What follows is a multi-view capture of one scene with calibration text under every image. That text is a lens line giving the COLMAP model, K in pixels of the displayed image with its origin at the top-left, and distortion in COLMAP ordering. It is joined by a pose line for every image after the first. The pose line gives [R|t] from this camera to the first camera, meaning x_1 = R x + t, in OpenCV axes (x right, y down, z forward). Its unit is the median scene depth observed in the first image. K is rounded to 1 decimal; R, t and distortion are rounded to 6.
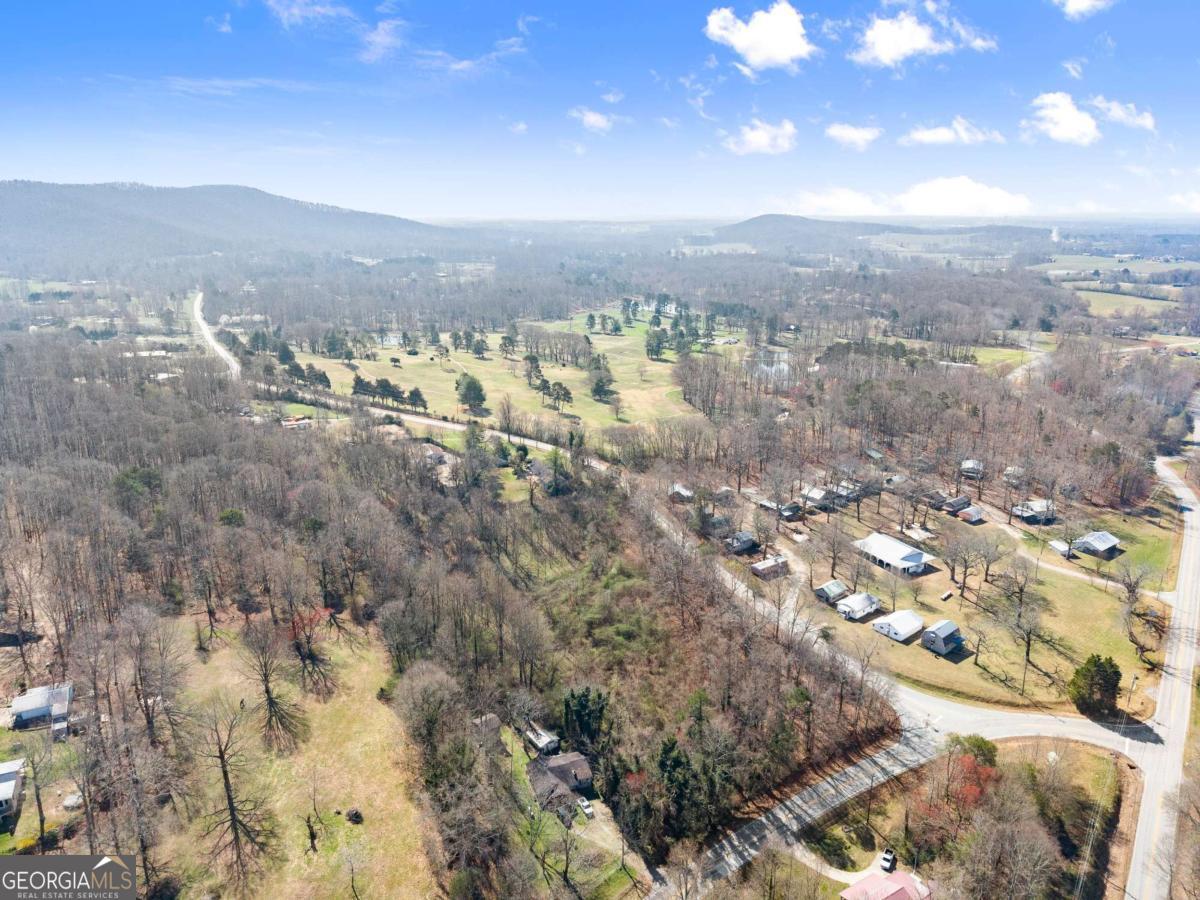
lens RADIAL K [[805.1, 0, 599.4], [0, 805.1, 453.7], [0, 0, 1]] dist [0.052415, -0.057064]
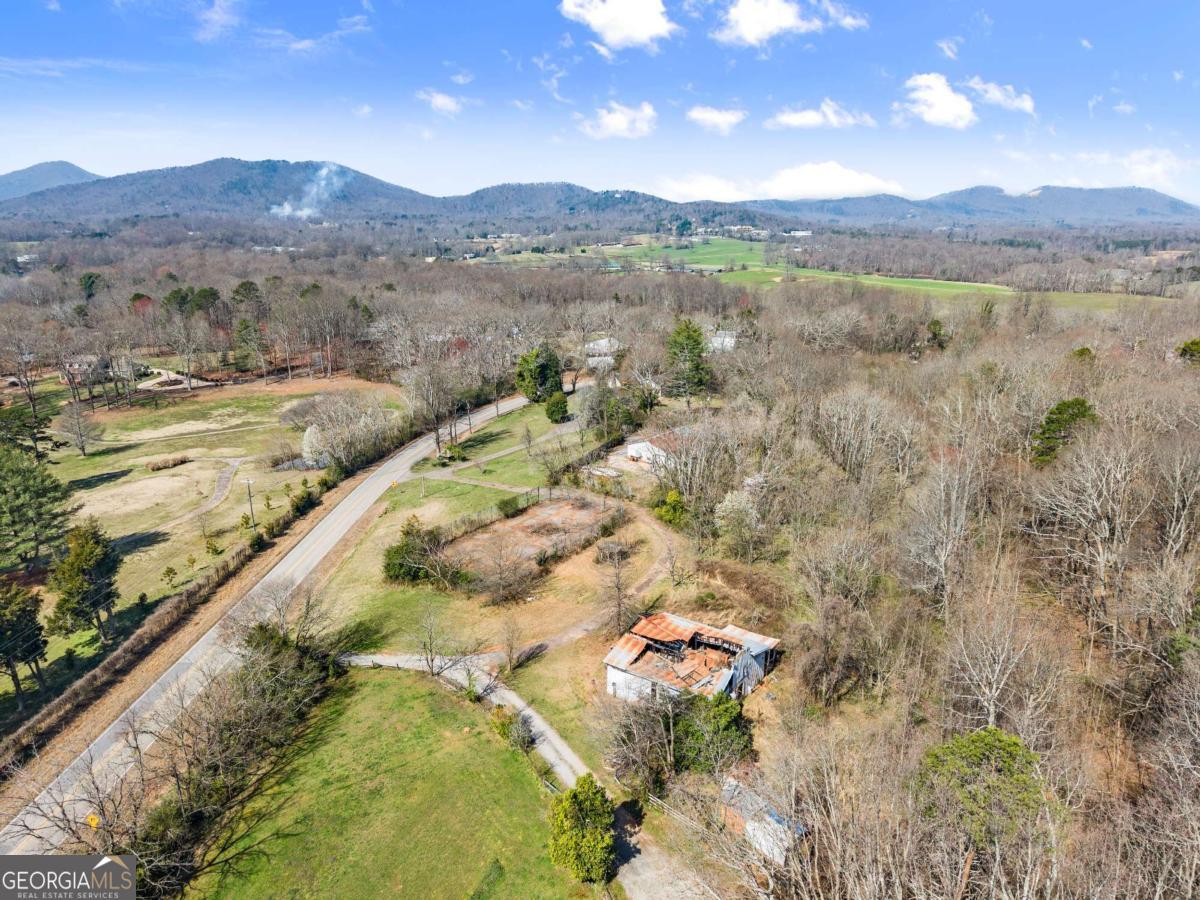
lens RADIAL K [[805.1, 0, 597.8], [0, 805.1, 439.3], [0, 0, 1]] dist [0.052415, -0.057064]
pose [[-0.442922, -0.246553, 0.861993, -0.465781], [0.259881, 0.884861, 0.386629, -0.150287], [-0.858069, 0.395262, -0.327850, 0.942744]]
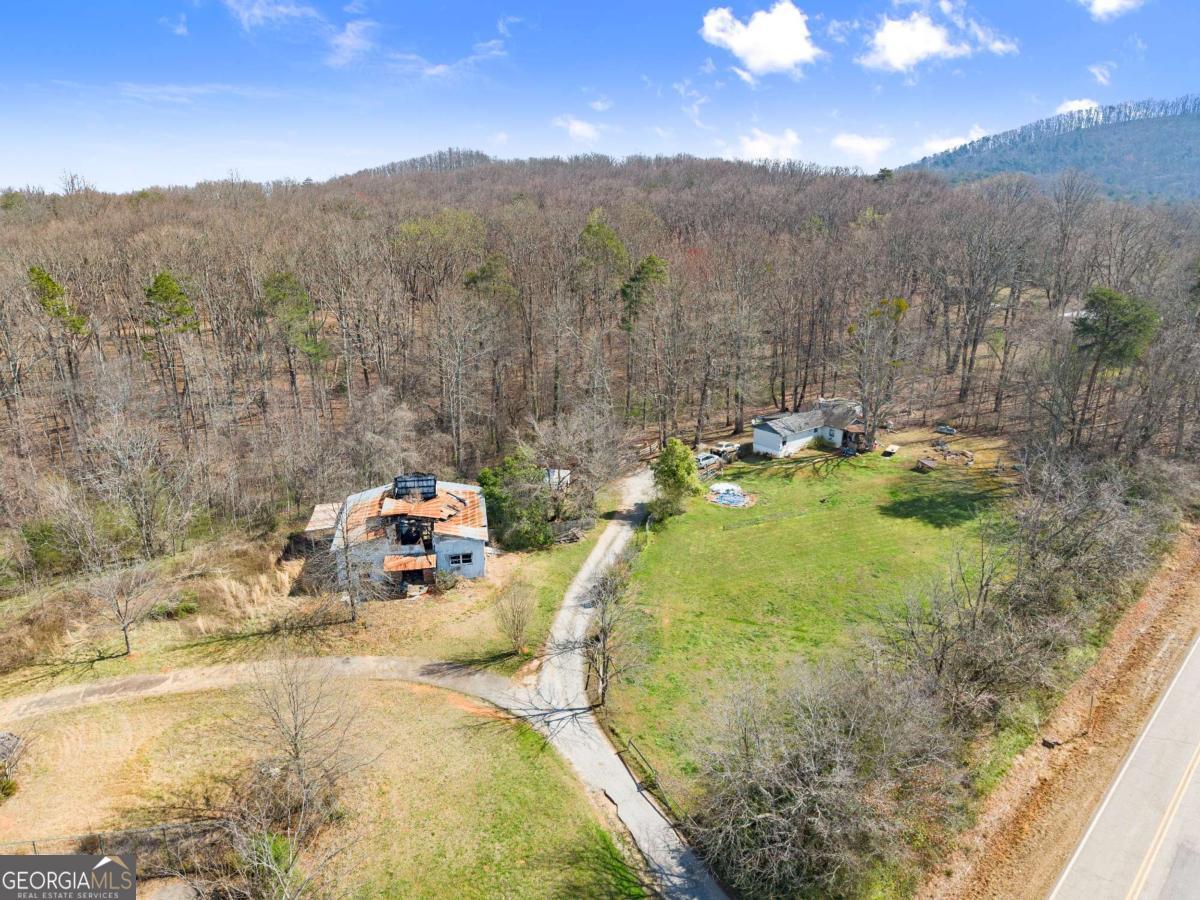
lens RADIAL K [[805.1, 0, 593.1], [0, 805.1, 438.9], [0, 0, 1]] dist [0.052415, -0.057064]
pose [[-0.328306, 0.267276, -0.905968, -0.210162], [-0.279115, 0.888851, 0.363372, -0.114737], [0.902391, 0.372166, -0.217214, 0.945503]]
